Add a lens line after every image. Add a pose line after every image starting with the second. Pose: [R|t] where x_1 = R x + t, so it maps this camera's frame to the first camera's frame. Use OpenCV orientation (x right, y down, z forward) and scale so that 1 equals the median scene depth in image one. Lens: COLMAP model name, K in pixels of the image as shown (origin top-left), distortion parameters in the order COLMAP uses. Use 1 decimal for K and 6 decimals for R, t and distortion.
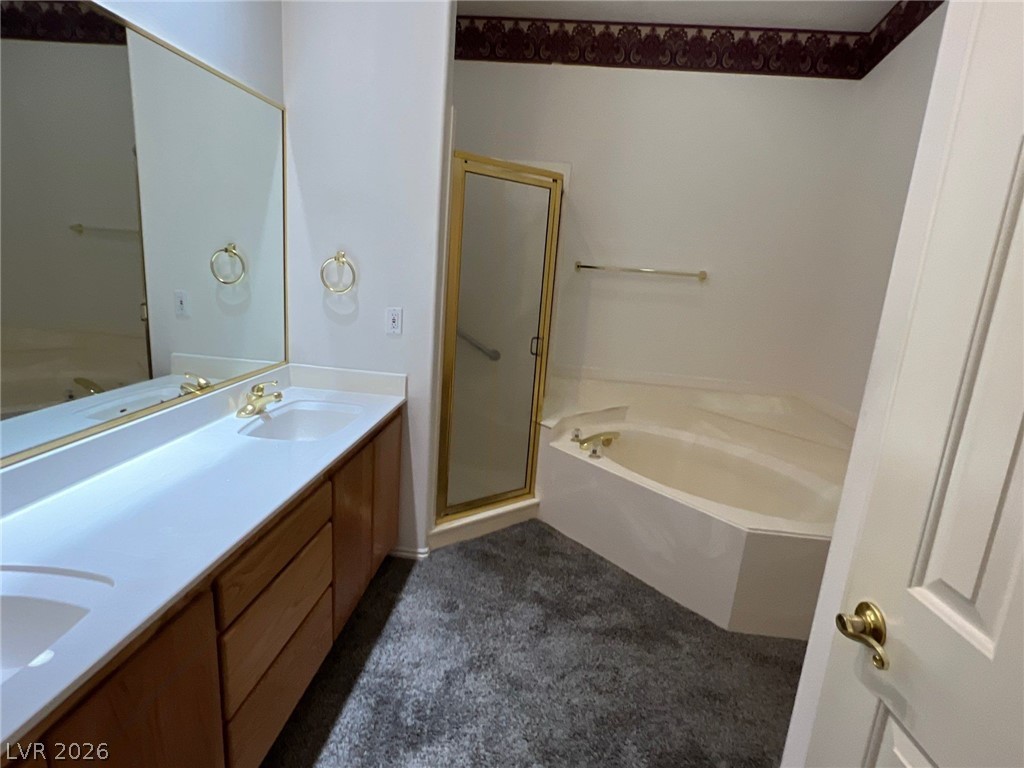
lens RADIAL K [[548.6, 0, 508.6], [0, 548.6, 384.2], [0, 0, 1]] dist [-0.001990, -0.000215]
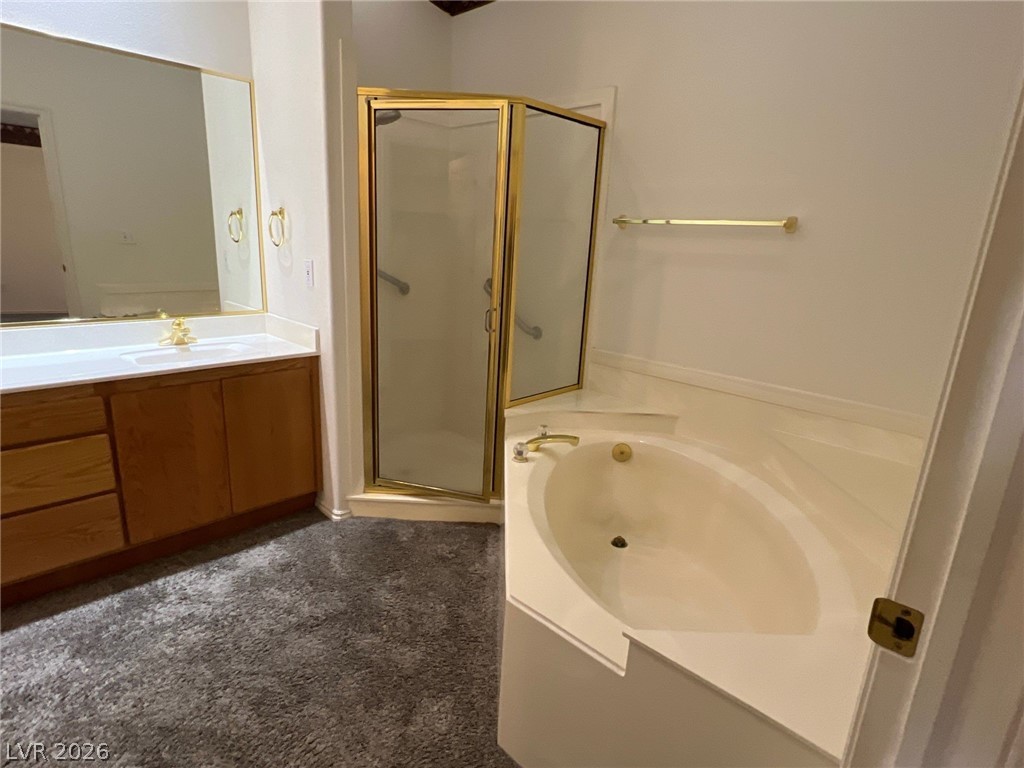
lens RADIAL K [[548.6, 0, 508.6], [0, 548.6, 384.2], [0, 0, 1]] dist [-0.001990, -0.000215]
pose [[0.775958, 0.123502, -0.618577, 0.629994], [-0.130253, 0.990882, 0.034443, 0.004152], [0.617190, 0.053846, 0.784969, 0.394695]]
